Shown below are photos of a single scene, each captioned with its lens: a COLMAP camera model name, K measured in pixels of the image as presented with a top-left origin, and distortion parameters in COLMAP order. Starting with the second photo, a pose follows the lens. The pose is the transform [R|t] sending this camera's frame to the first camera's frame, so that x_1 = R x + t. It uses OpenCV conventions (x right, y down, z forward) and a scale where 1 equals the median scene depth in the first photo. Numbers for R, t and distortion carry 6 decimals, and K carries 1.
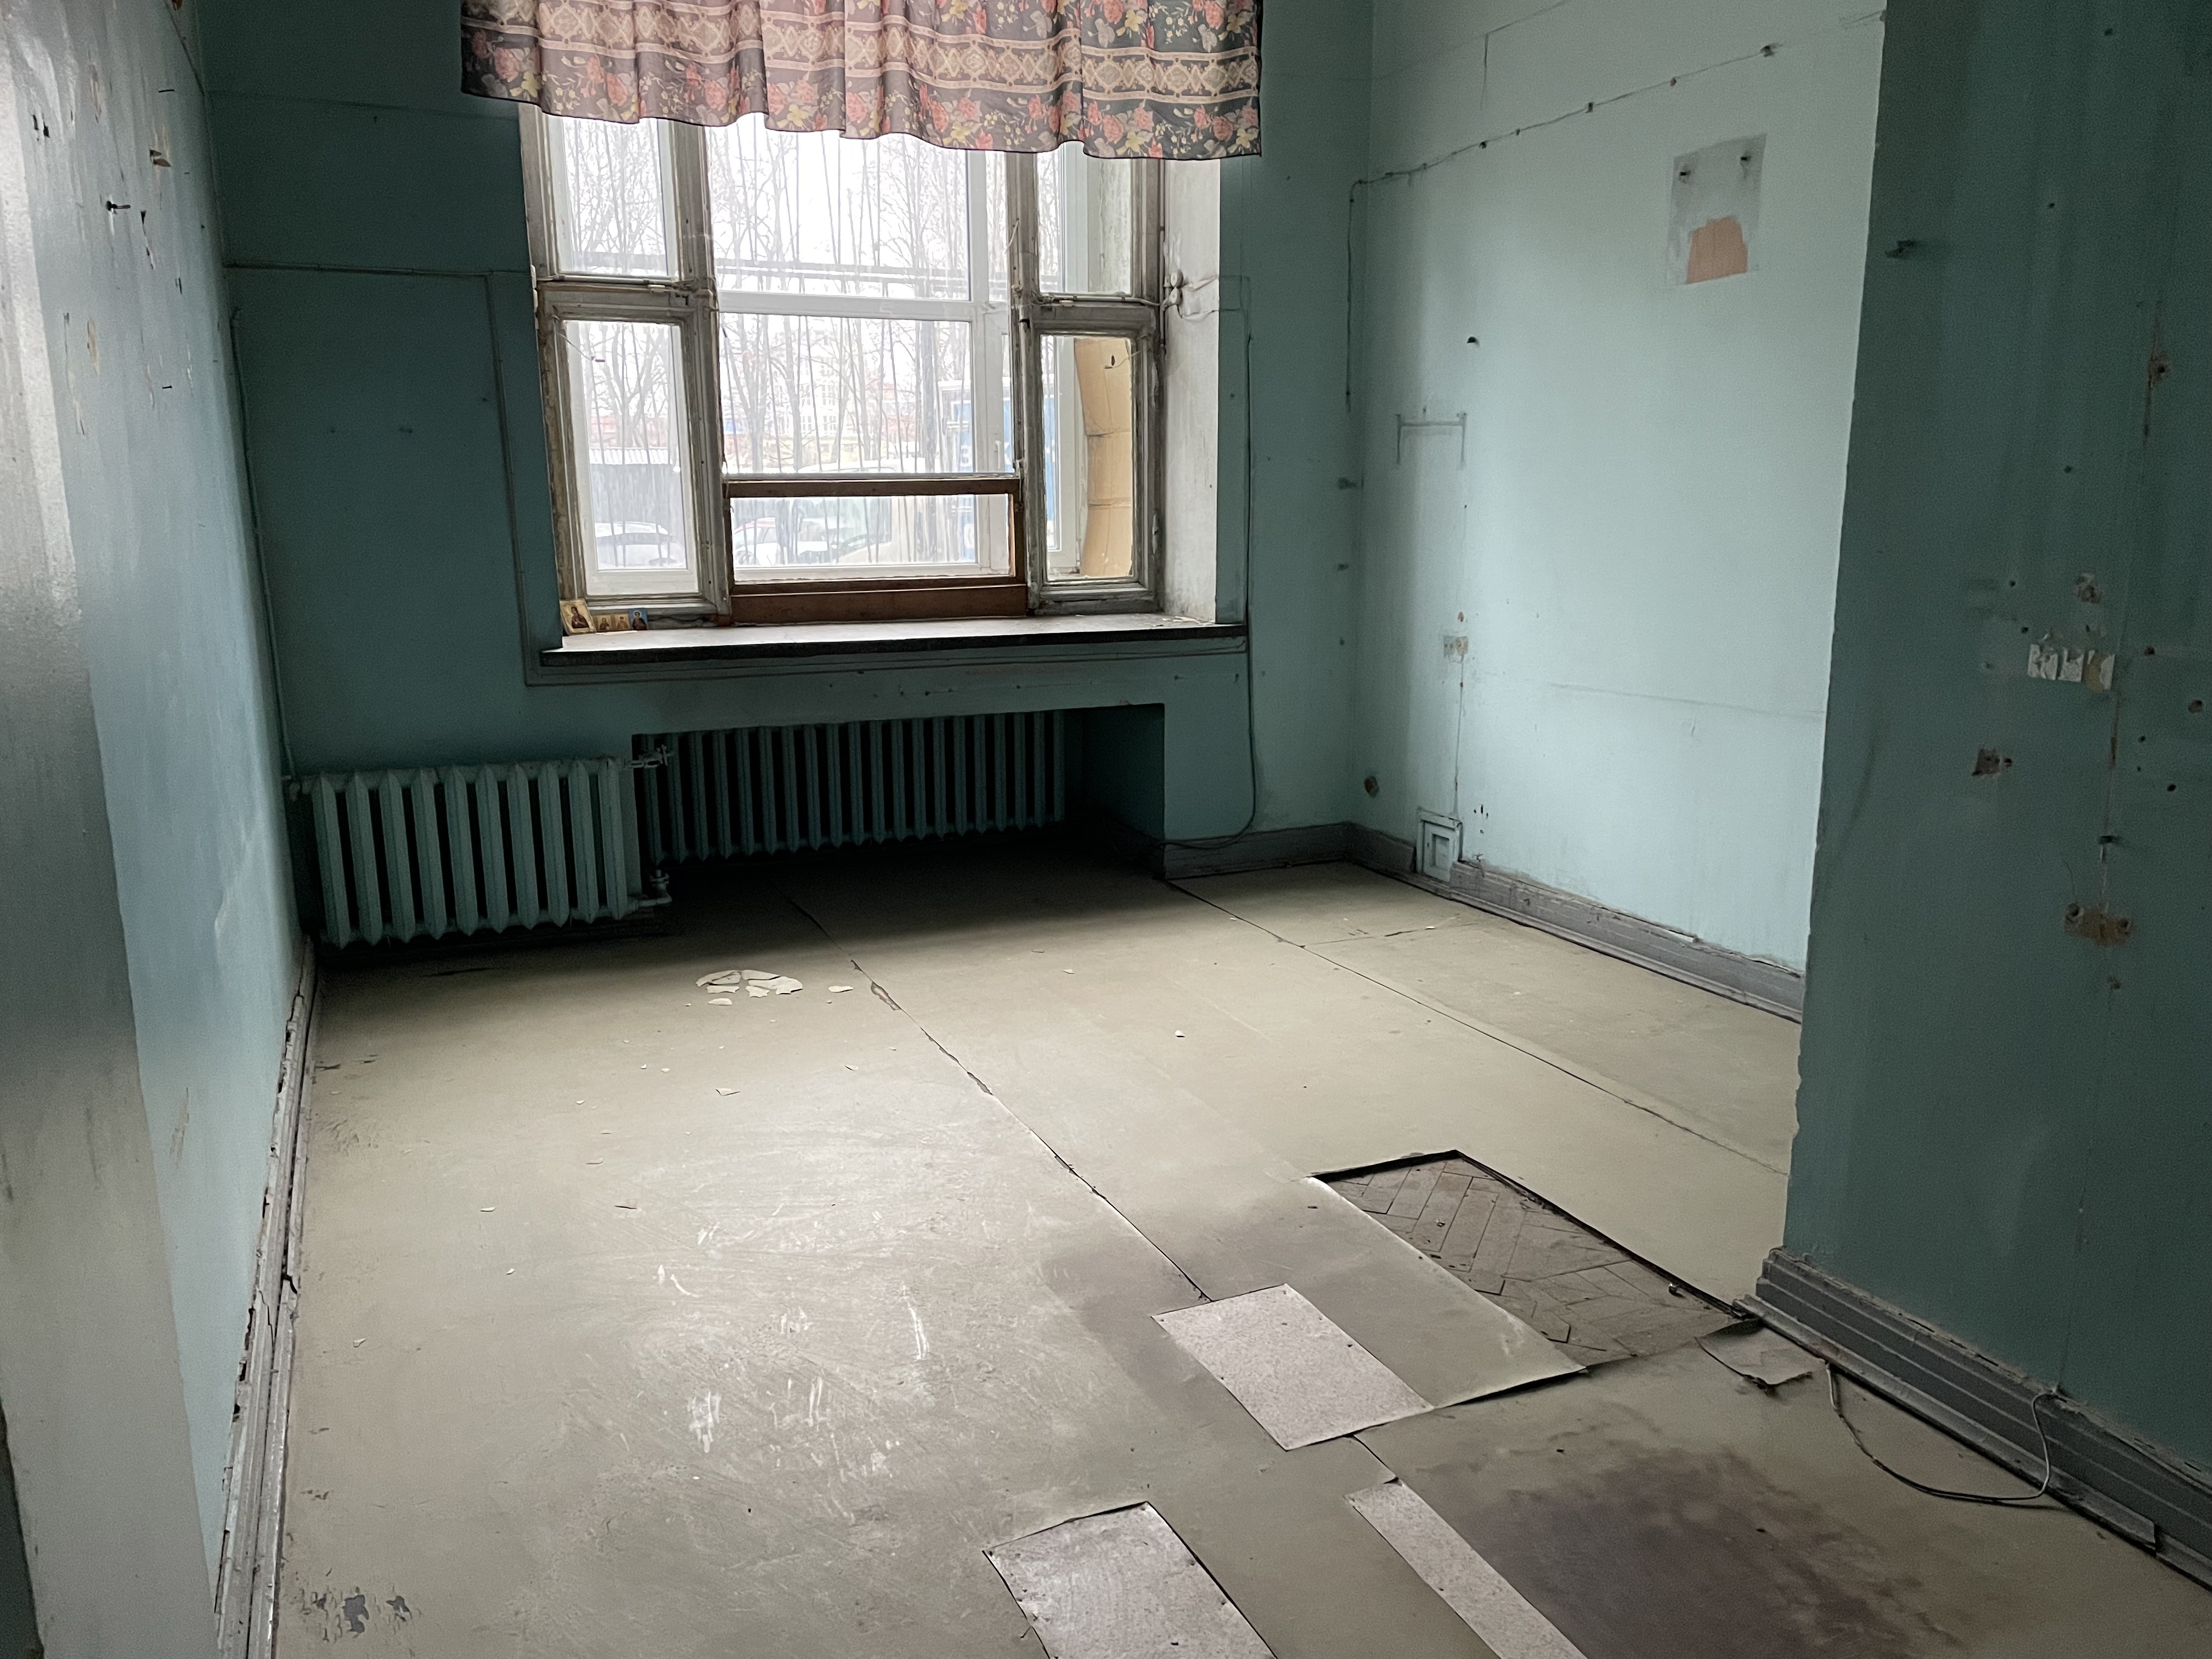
lens RADIAL K [[1644.3, 0, 1105.8], [0, 1644.3, 837.3], [0, 0, 1]] dist [0.101283, -0.124754]
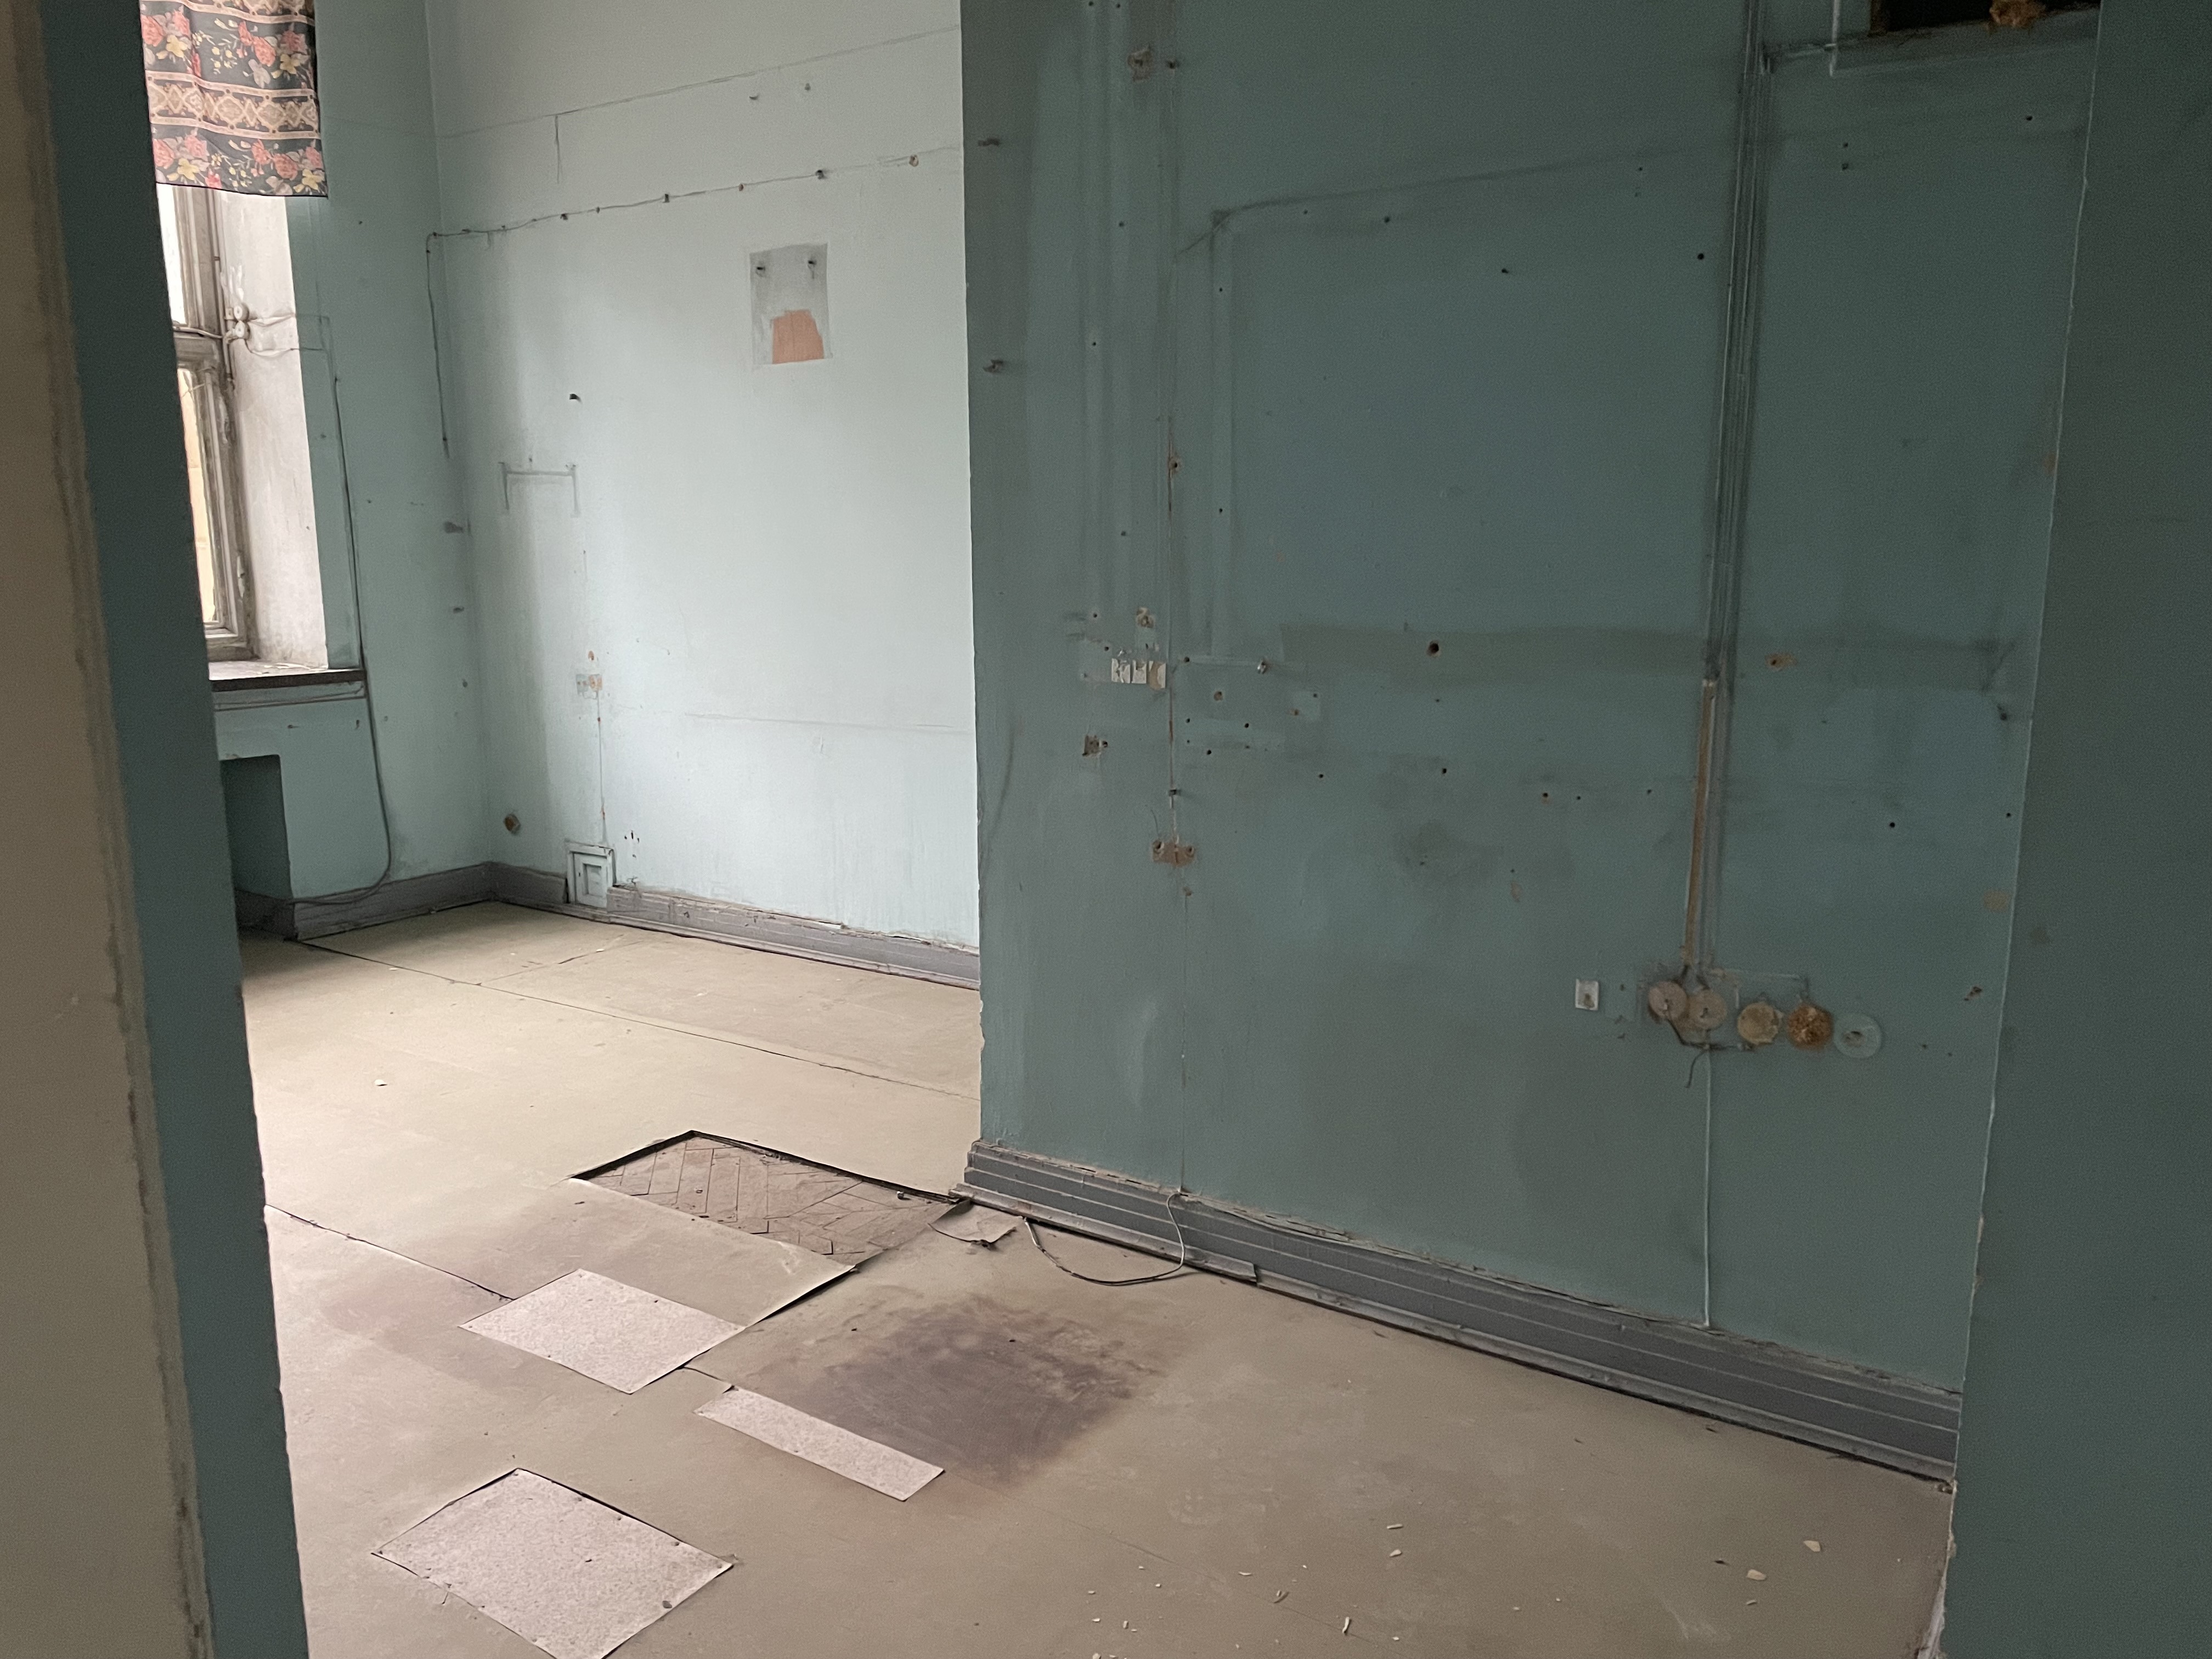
lens RADIAL K [[1644.3, 0, 1105.8], [0, 1644.3, 837.3], [0, 0, 1]] dist [0.101283, -0.124754]
pose [[0.838679, -0.091288, 0.536921, -0.141209], [0.105141, 0.994445, 0.004845, 0.017947], [-0.534381, 0.052389, 0.843619, -0.101114]]
